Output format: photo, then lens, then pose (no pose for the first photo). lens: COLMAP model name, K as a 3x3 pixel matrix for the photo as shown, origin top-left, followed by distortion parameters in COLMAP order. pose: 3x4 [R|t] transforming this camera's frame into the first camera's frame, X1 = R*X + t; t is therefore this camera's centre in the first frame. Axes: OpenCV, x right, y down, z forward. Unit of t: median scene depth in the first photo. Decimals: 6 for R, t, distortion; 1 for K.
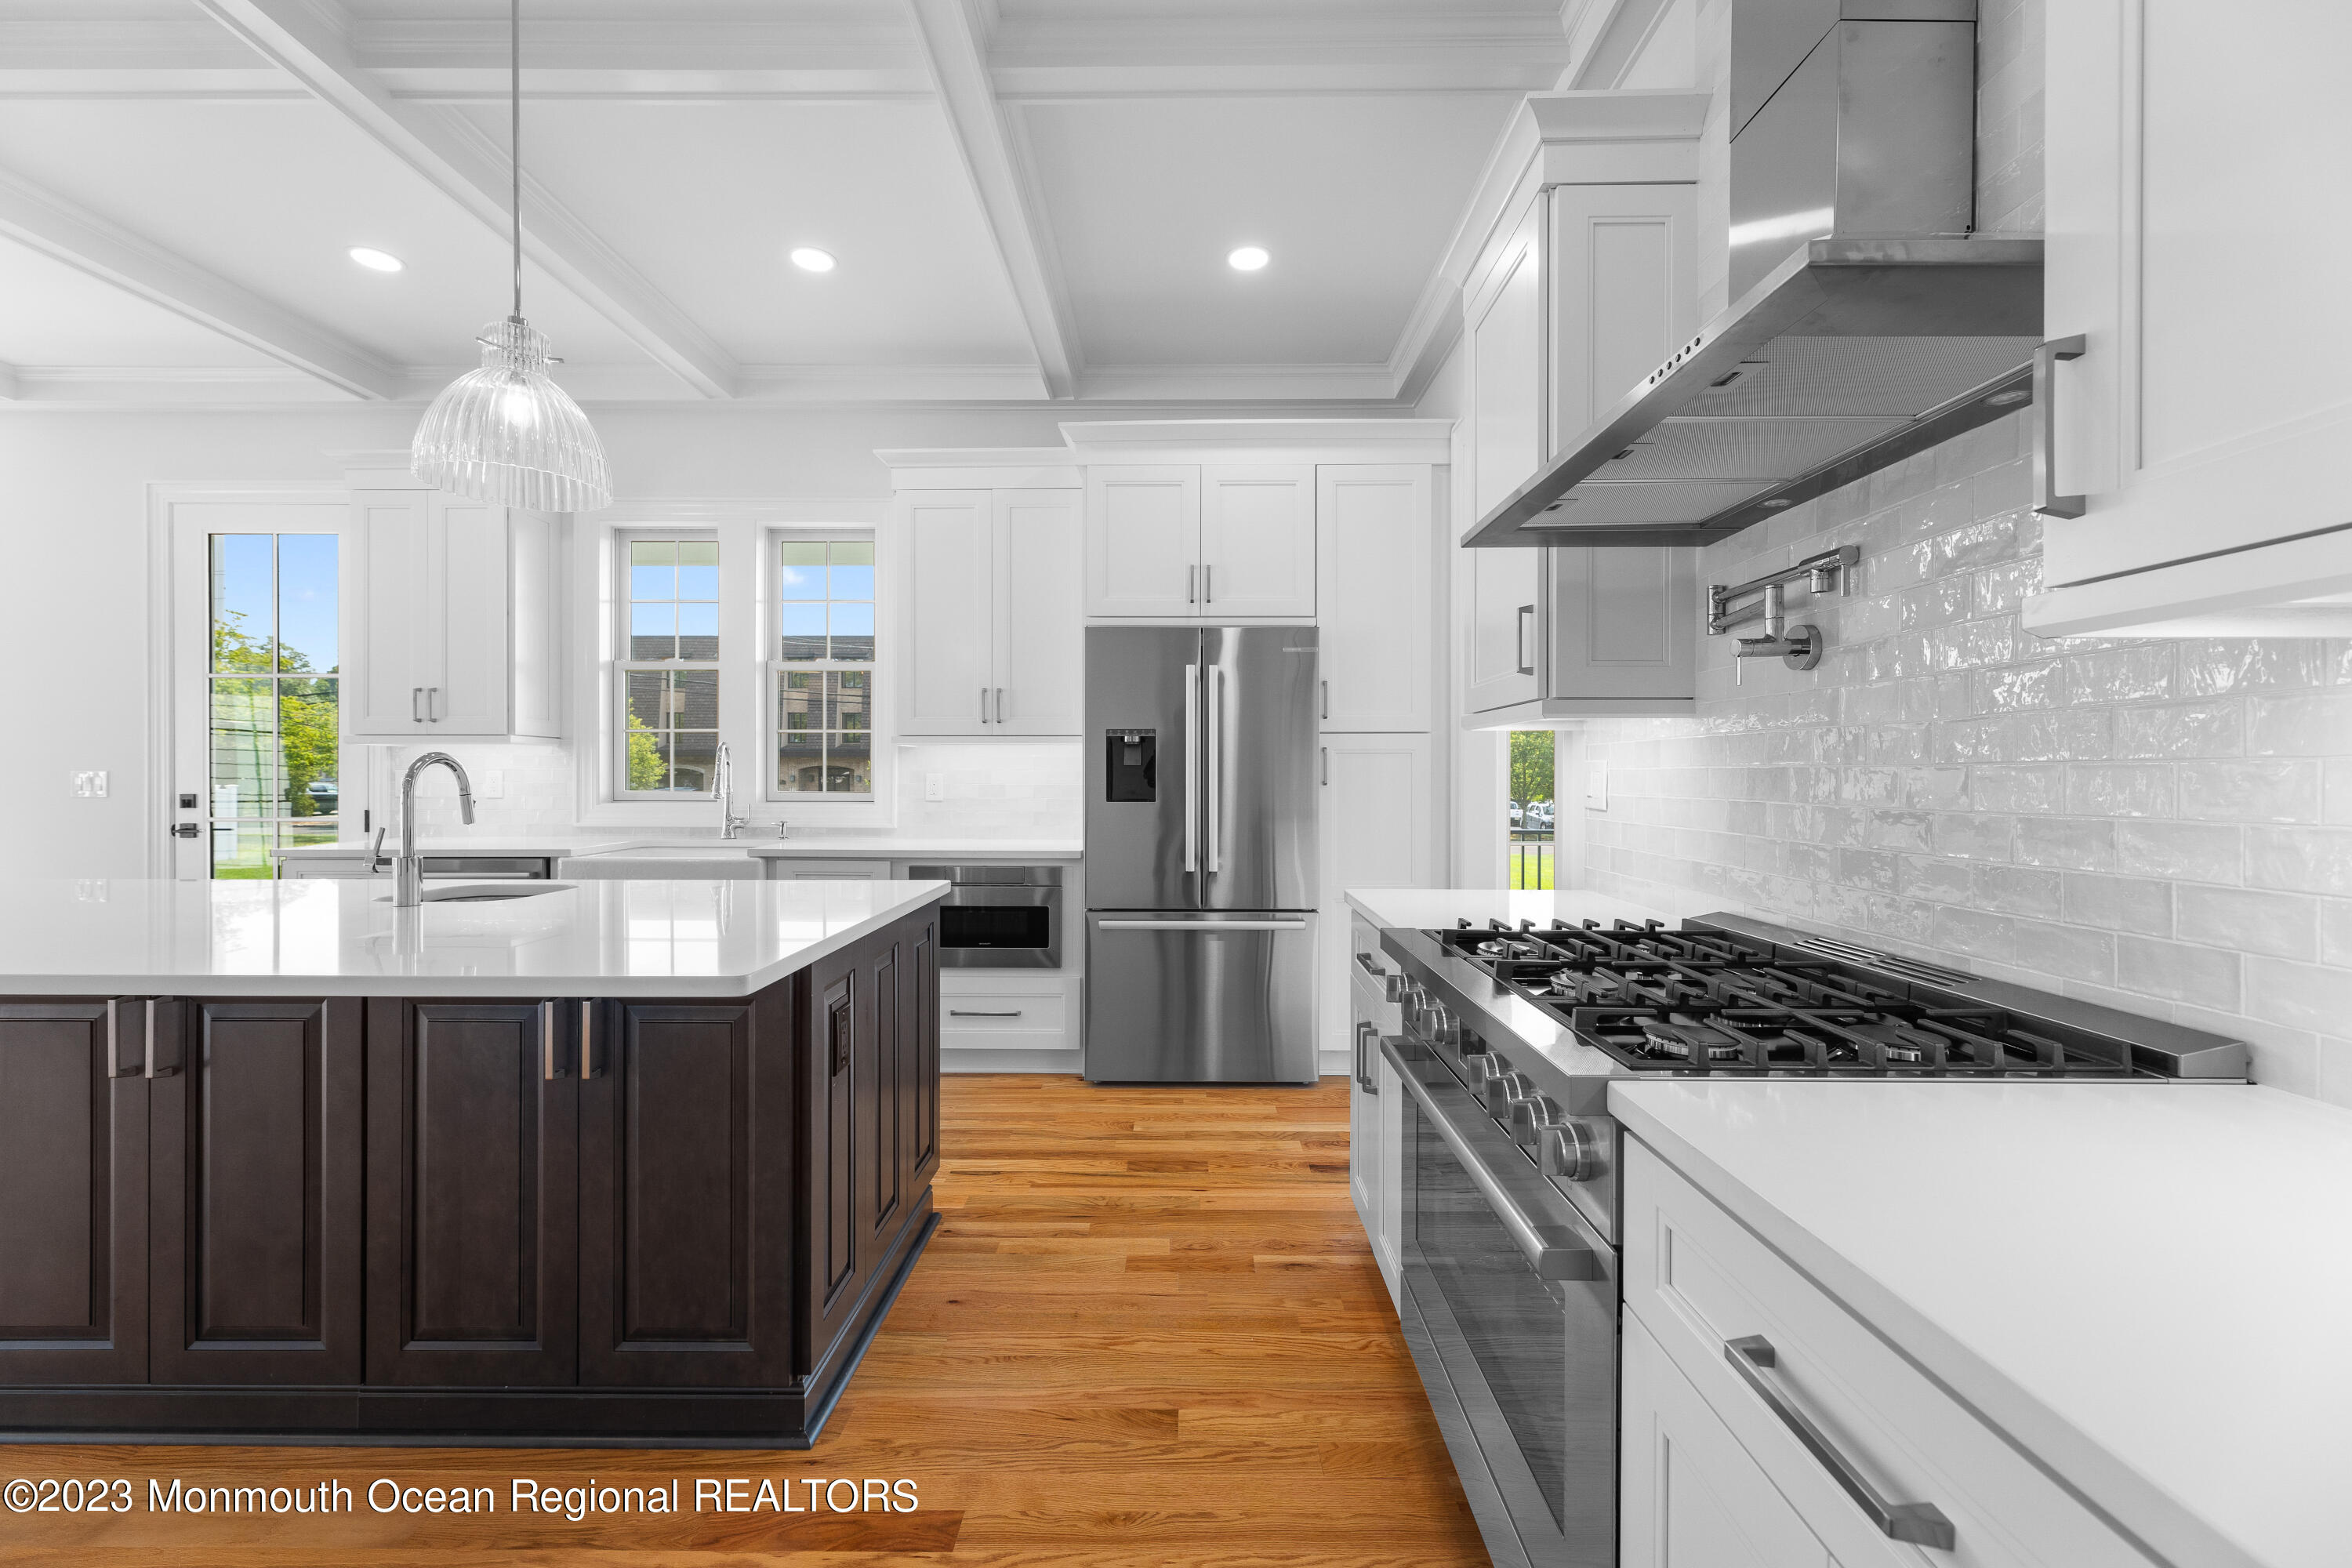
lens RADIAL K [[942.5, 0, 1182.4], [0, 942.5, 779.6], [0, 0, 1]] dist [0.001937, 0.000007]
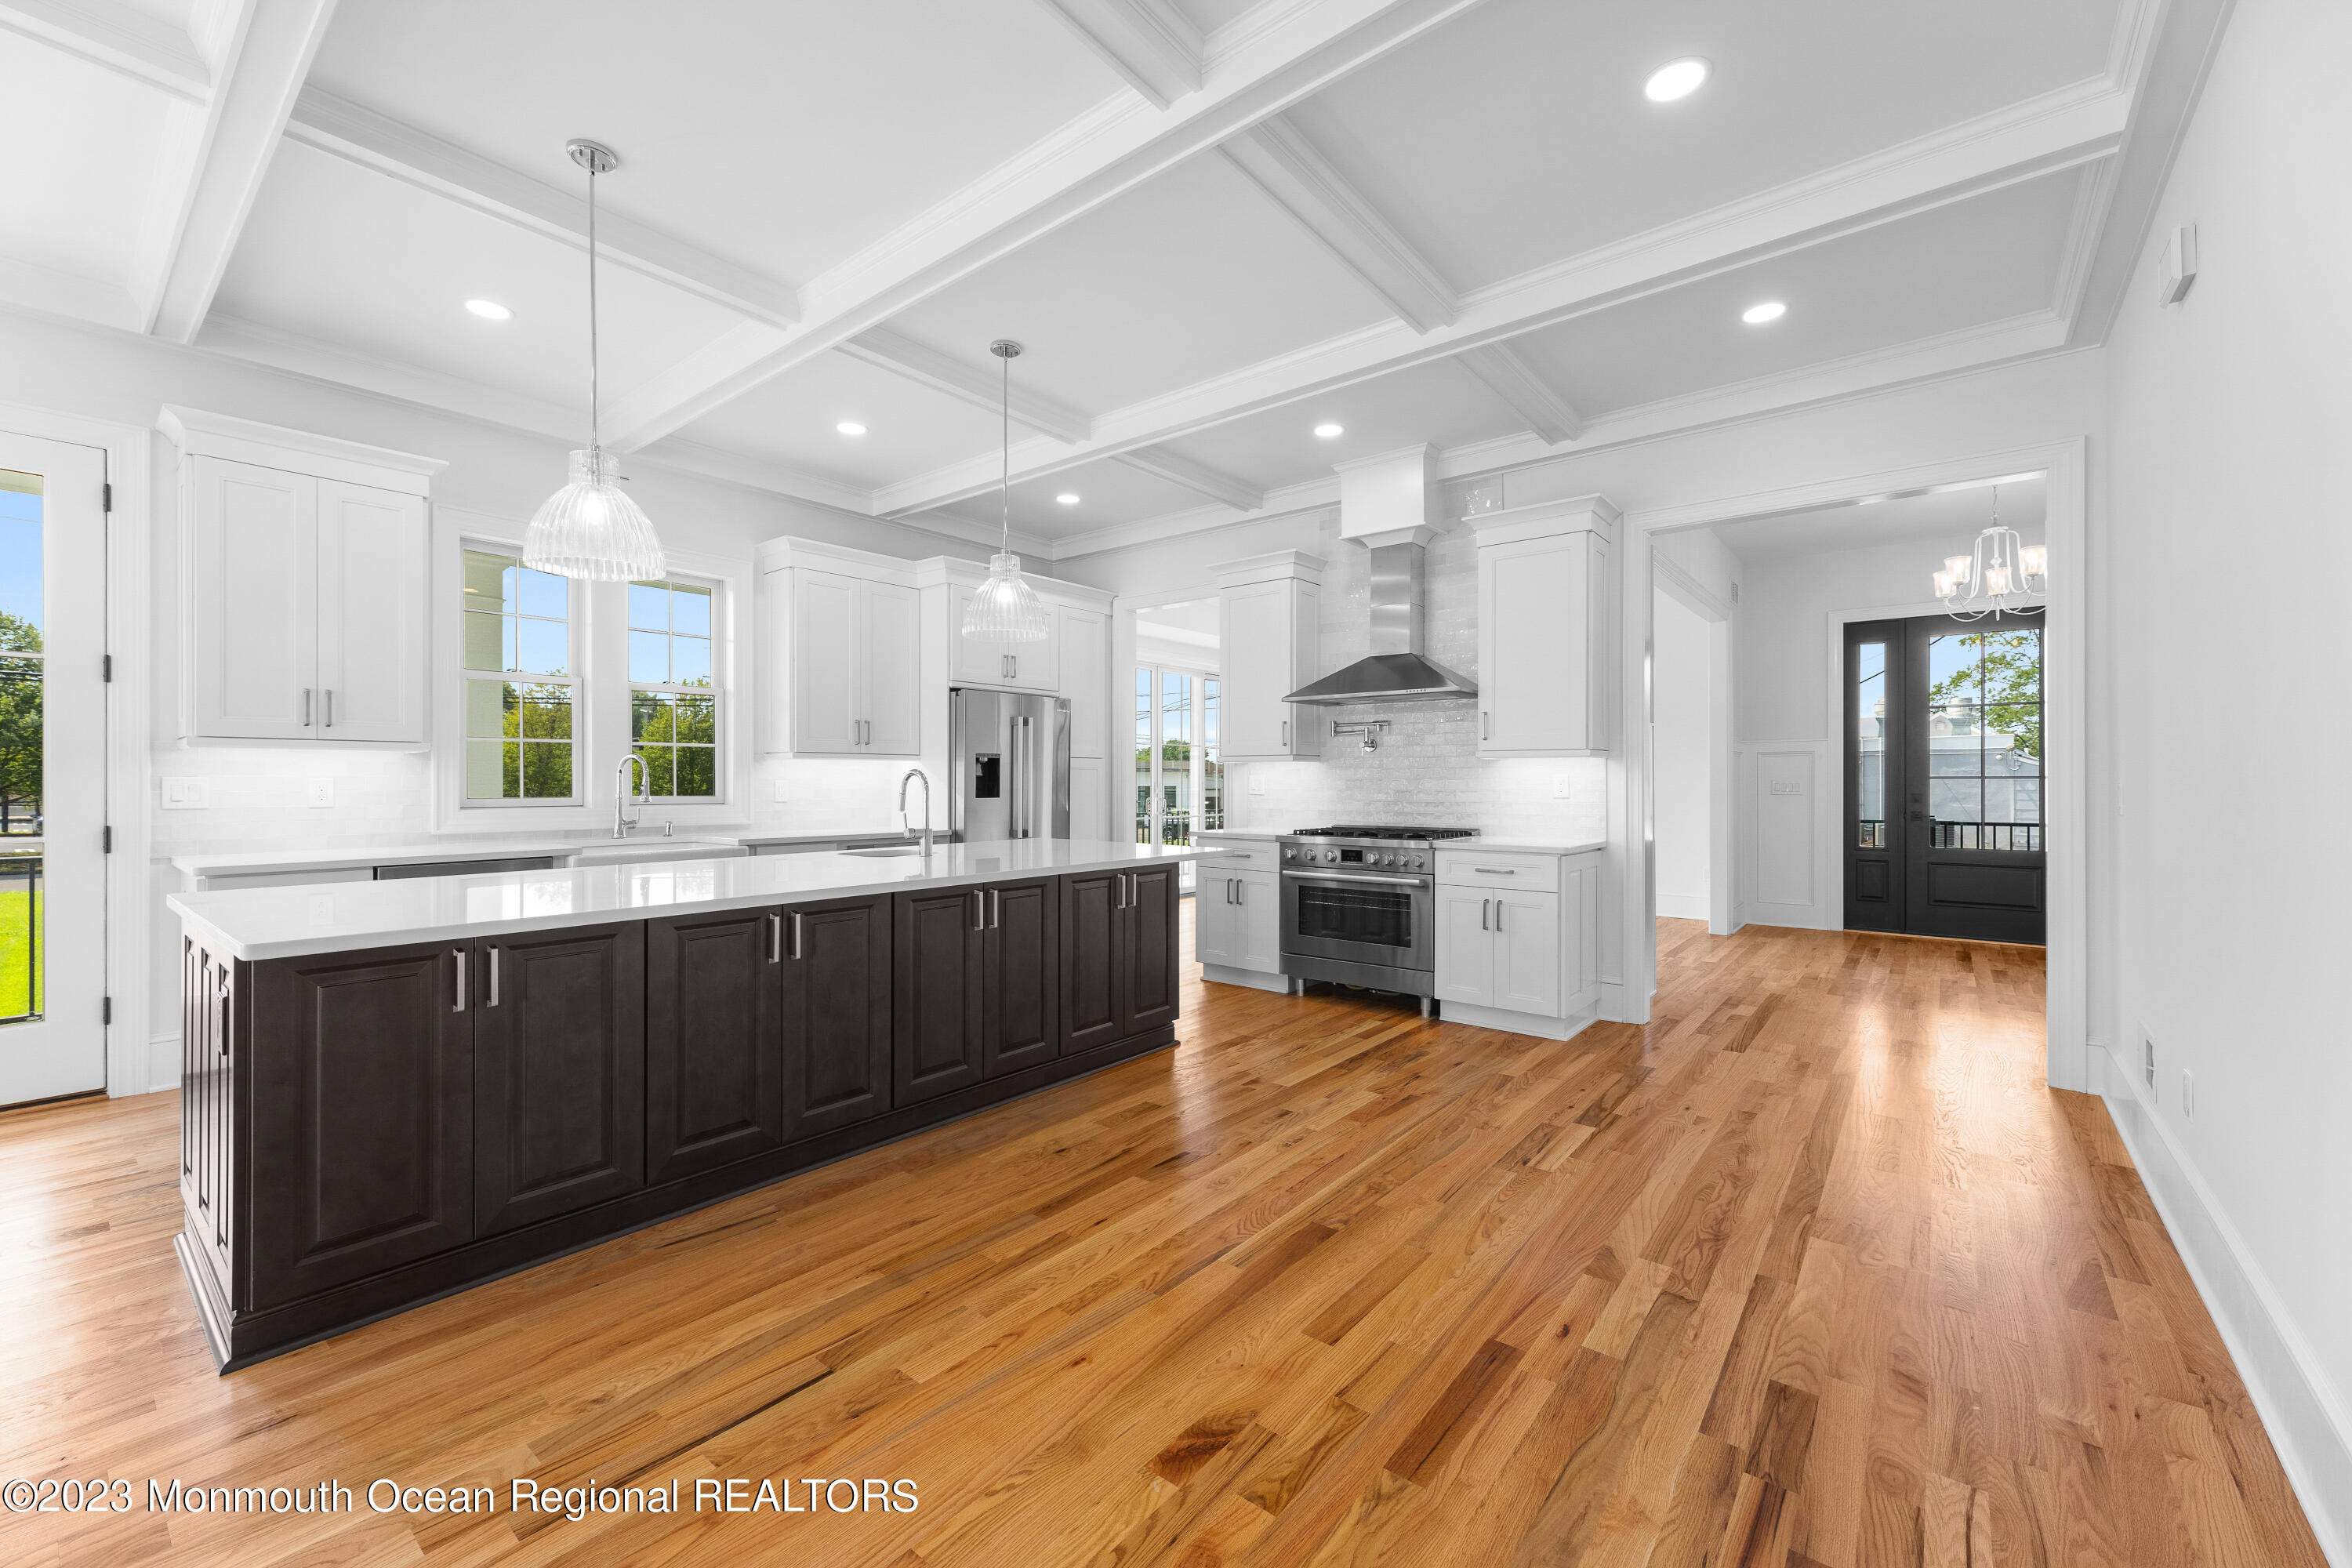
lens RADIAL K [[942.5, 0, 1182.4], [0, 942.5, 779.6], [0, 0, 1]] dist [0.001937, 0.000007]
pose [[0.623525, -0.001092, 0.781803, -1.239989], [0.004725, 0.999986, -0.002372, -0.002427], [-0.781790, 0.005173, 0.623521, -0.315933]]
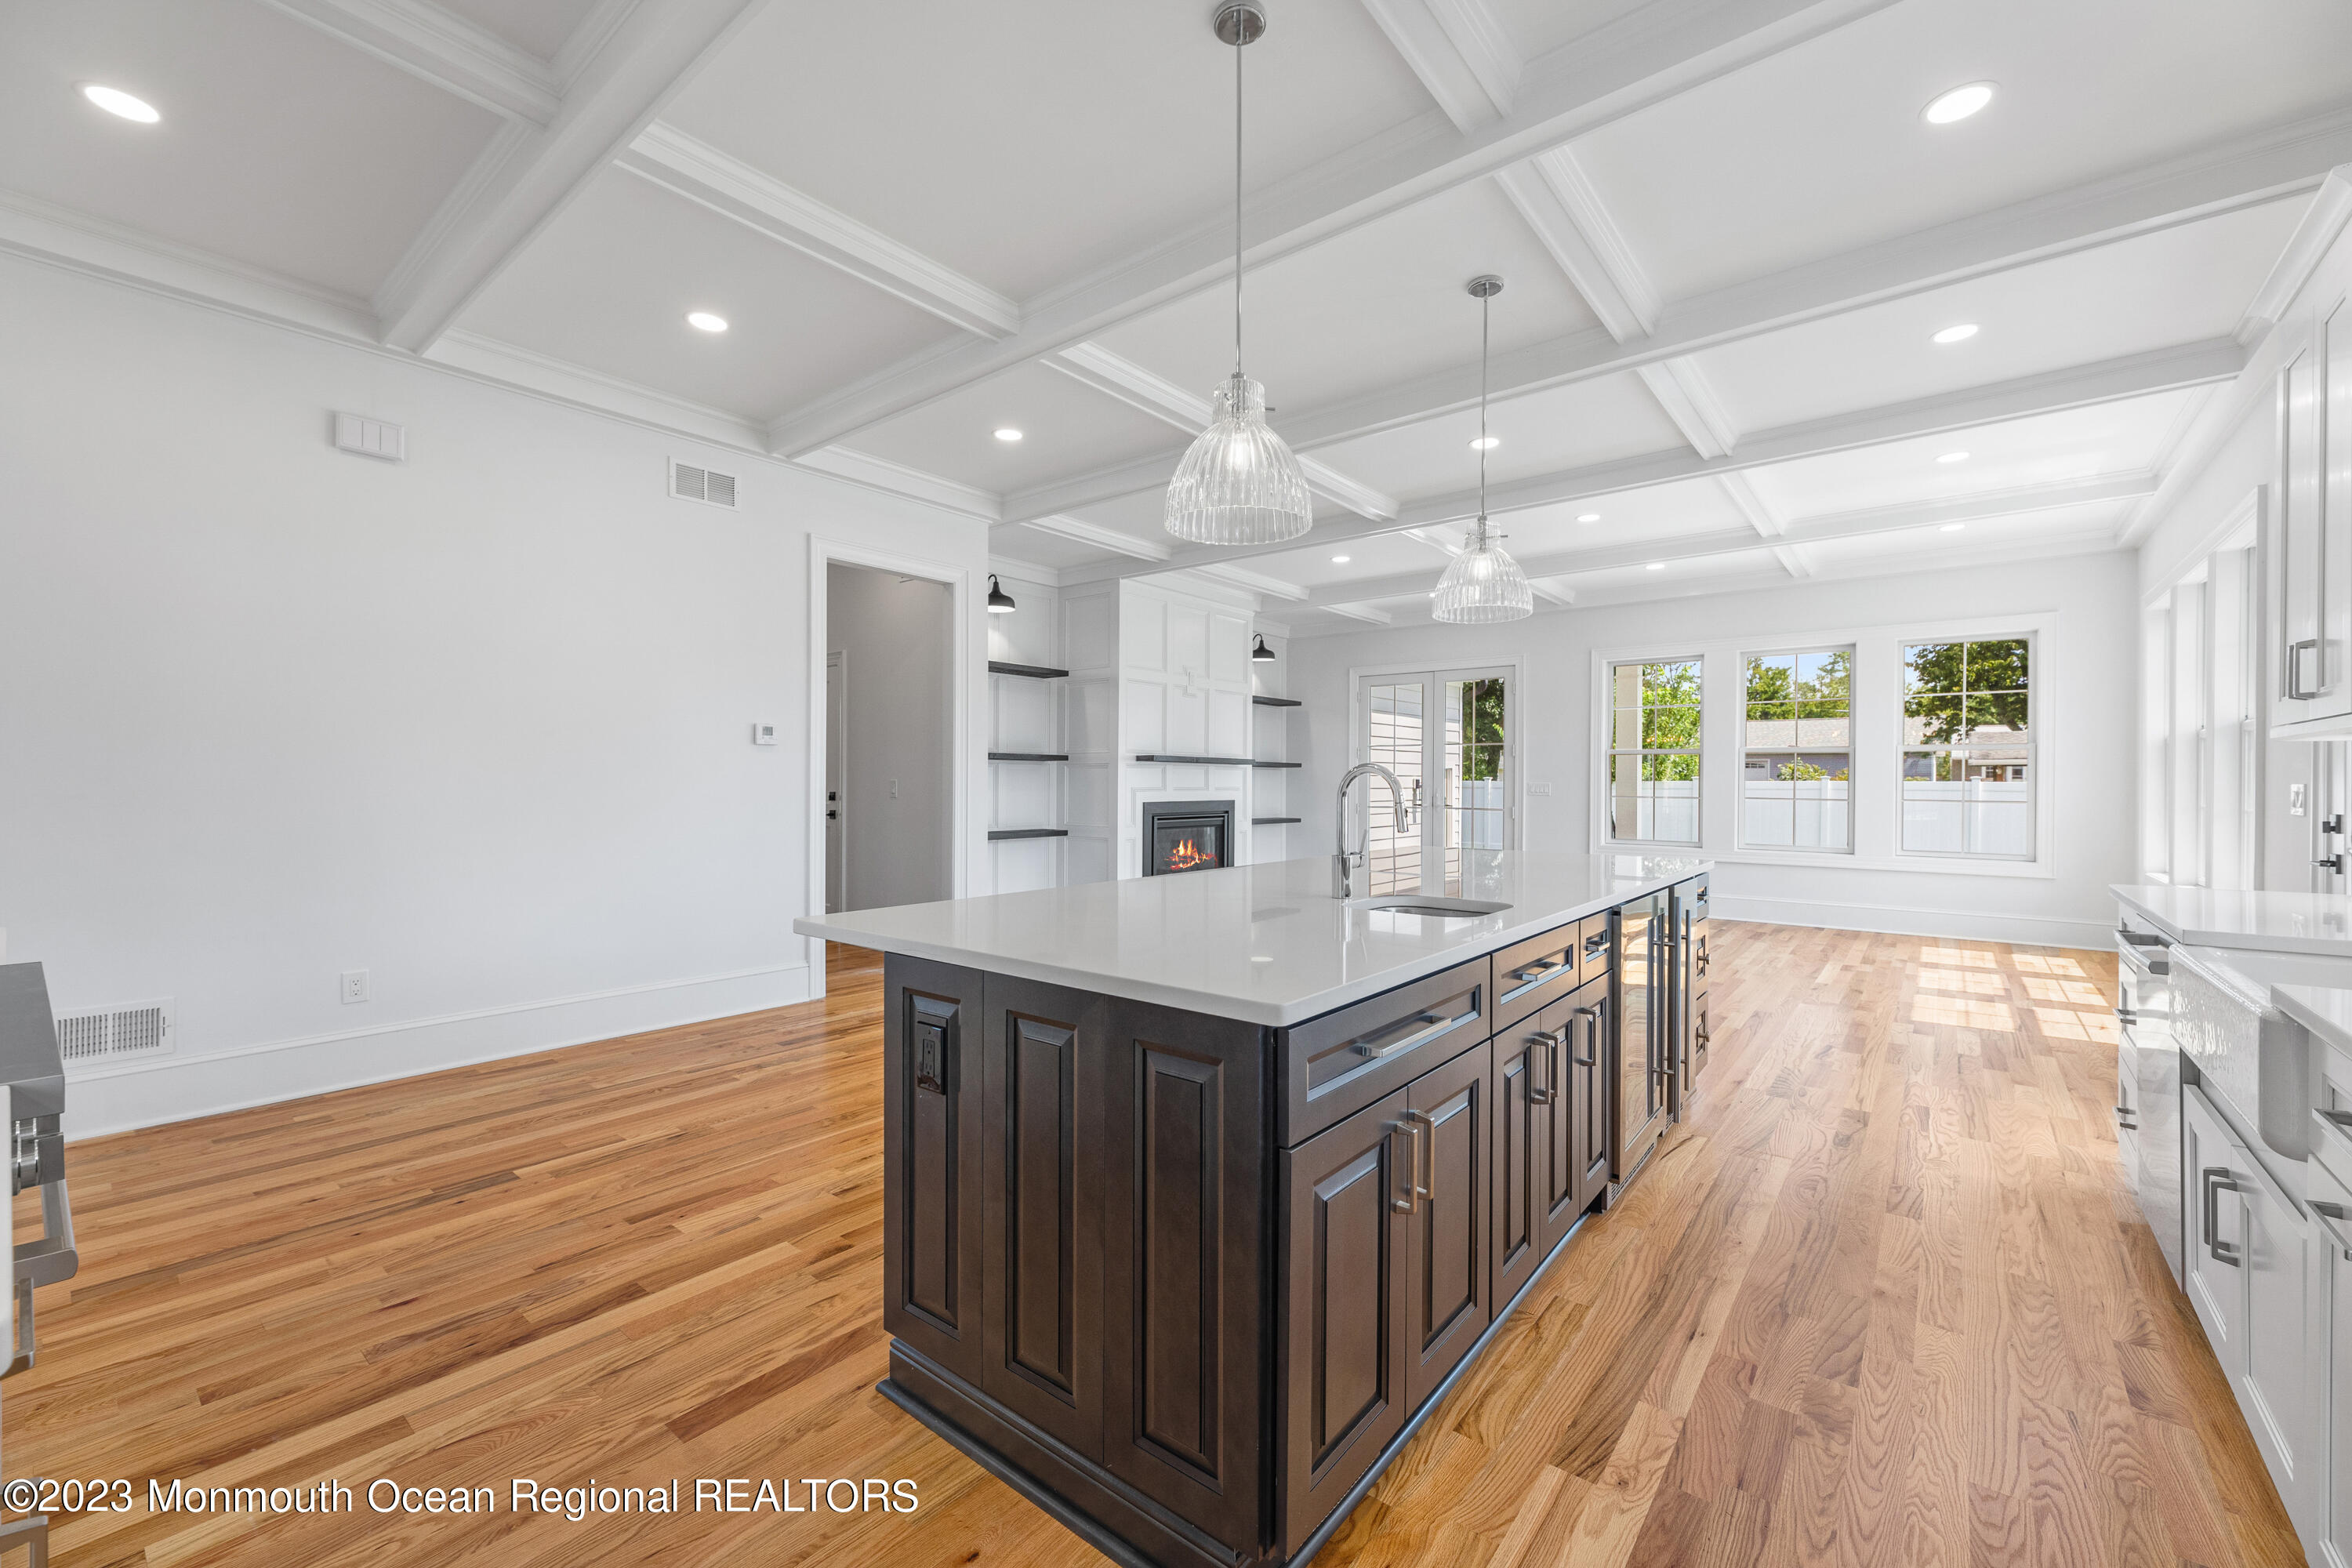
lens RADIAL K [[942.5, 0, 1182.4], [0, 942.5, 779.6], [0, 0, 1]] dist [0.001937, 0.000007]
pose [[-0.623174, -0.005177, -0.782066, 0.131199], [-0.006595, 0.999977, -0.001365, -0.003855], [0.782056, 0.004307, -0.623194, 1.020344]]
